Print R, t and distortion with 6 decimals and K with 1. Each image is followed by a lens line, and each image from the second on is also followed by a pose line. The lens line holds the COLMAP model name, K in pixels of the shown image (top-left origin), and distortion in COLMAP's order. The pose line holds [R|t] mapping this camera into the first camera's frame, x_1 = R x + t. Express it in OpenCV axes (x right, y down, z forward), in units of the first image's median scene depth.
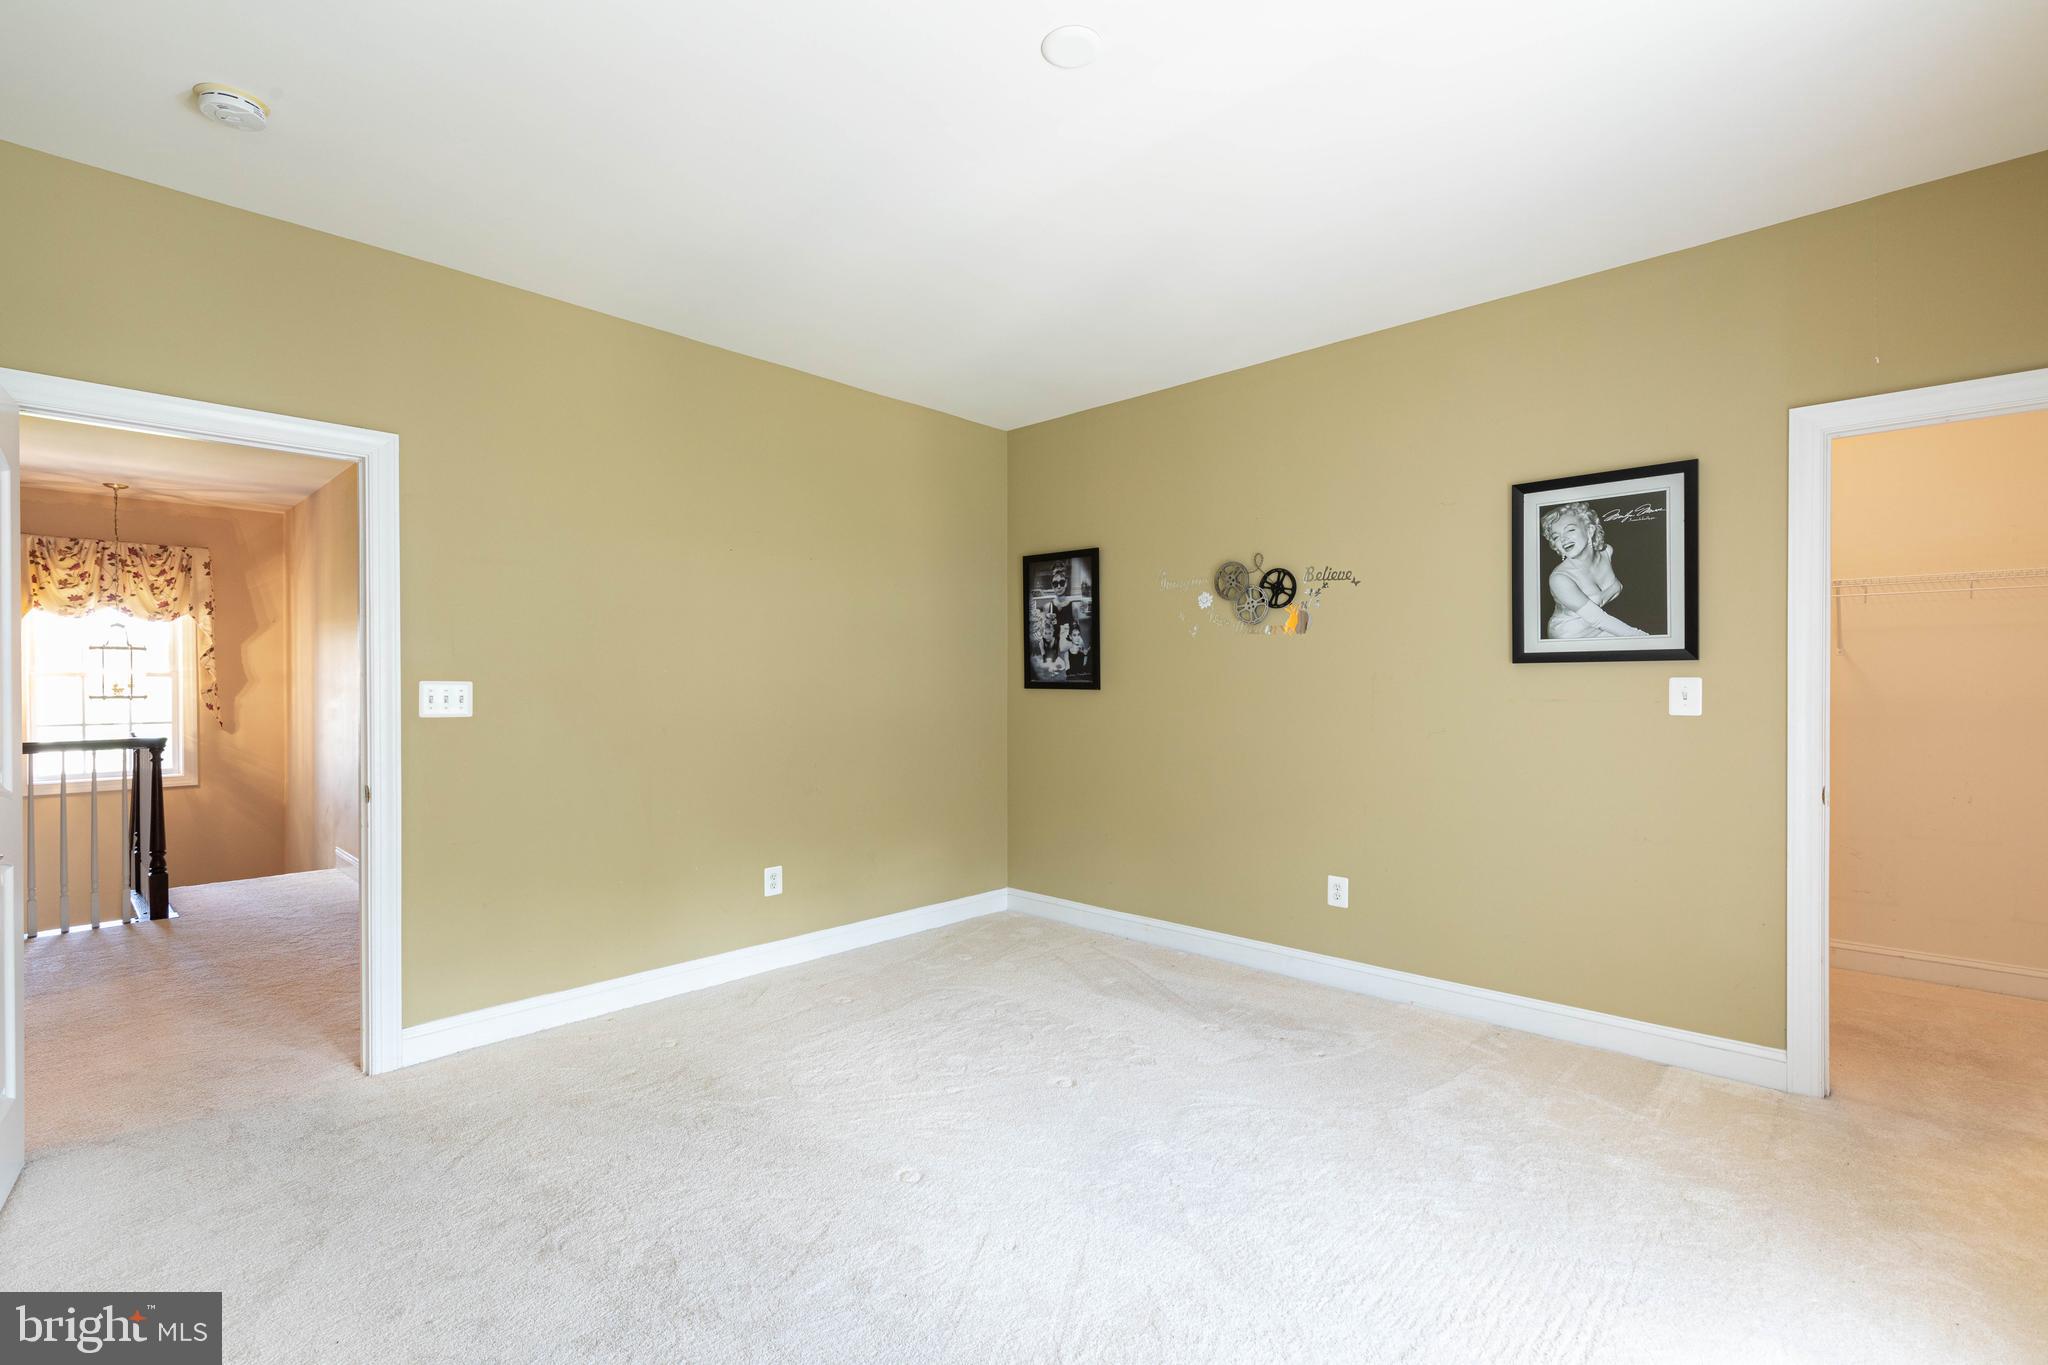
lens RADIAL K [[919.1, 0, 1036.1], [0, 919.1, 692.3], [0, 0, 1]] dist [0.007712, -0.000376]
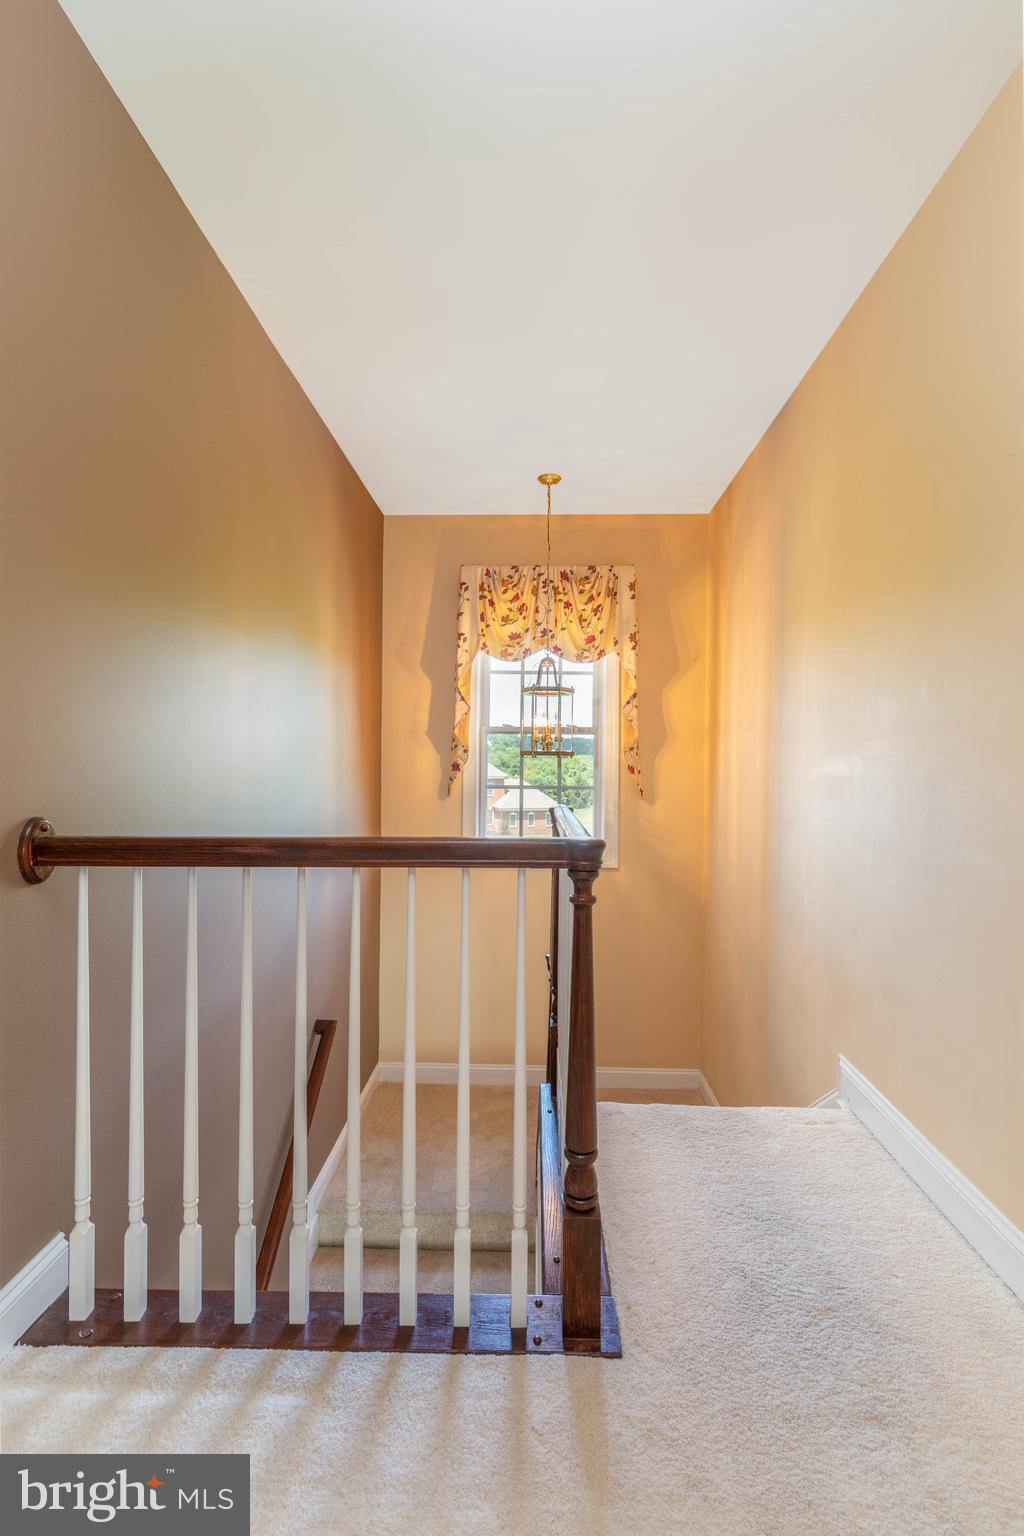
lens RADIAL K [[689.3, 0, 510.1], [0, 689.3, 773.7], [0, 0, 1]] dist [0.007712, -0.000376]
pose [[0.651613, 0.019896, -0.758291, -0.544089], [-0.016567, 0.999791, 0.011997, 0.014358], [0.758371, 0.004745, 0.651806, 0.569769]]
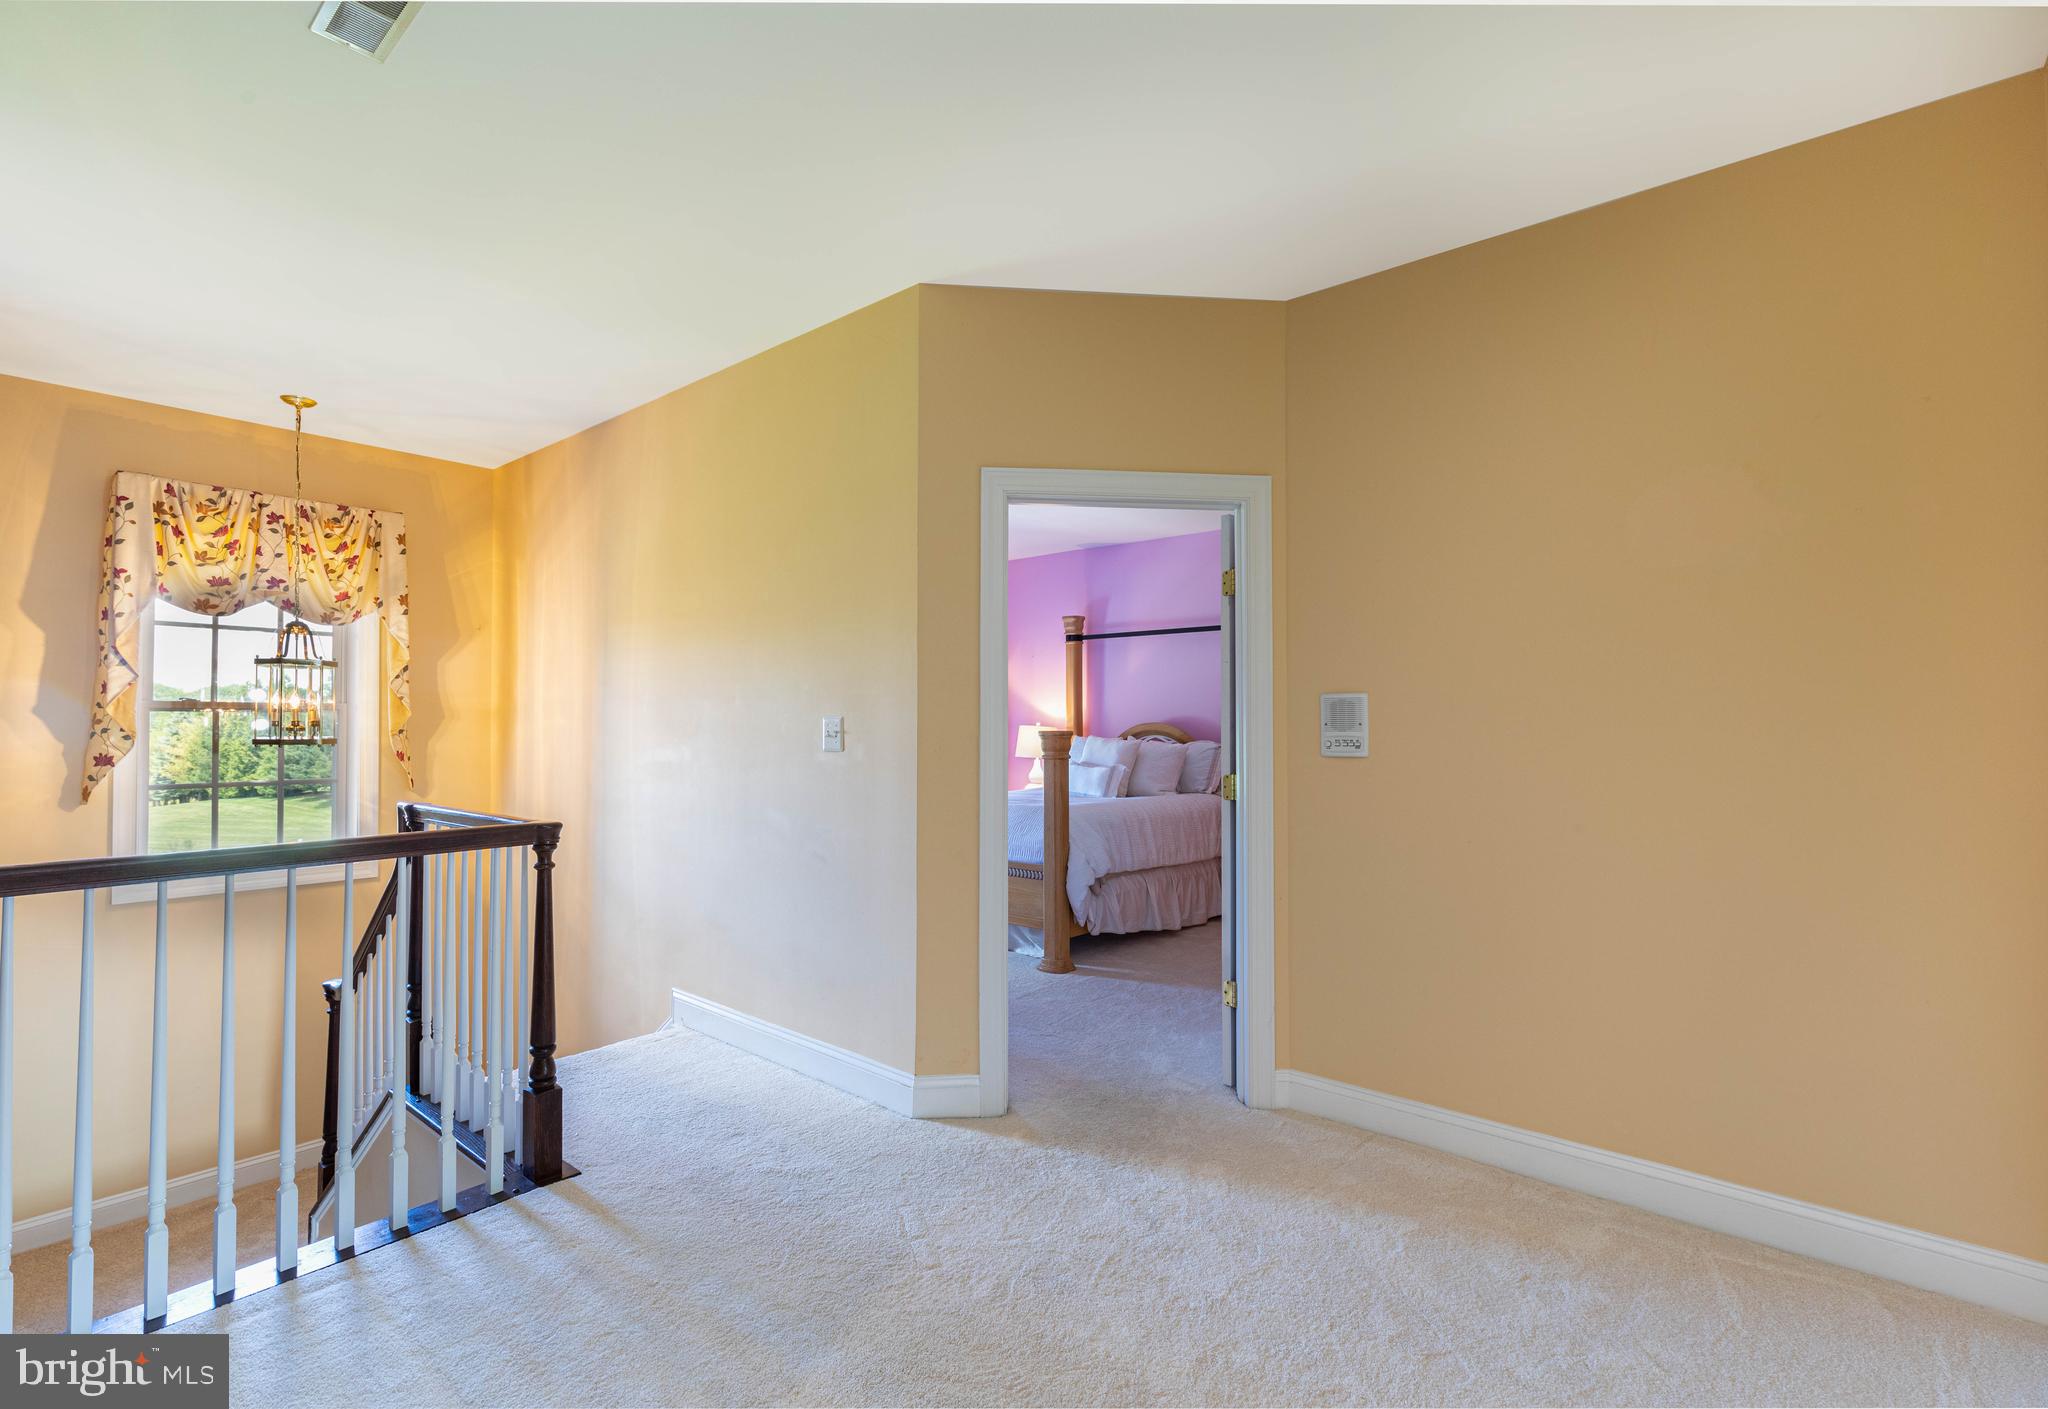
lens RADIAL K [[933.2, 0, 1033.7], [0, 933.2, 712.6], [0, 0, 1]] dist [0.004204, -0.000641]
pose [[0.998562, 0.003439, 0.053495, -0.505575], [-0.002110, 0.999688, -0.024889, 0.000446], [-0.053564, 0.024741, 0.998258, 0.333469]]
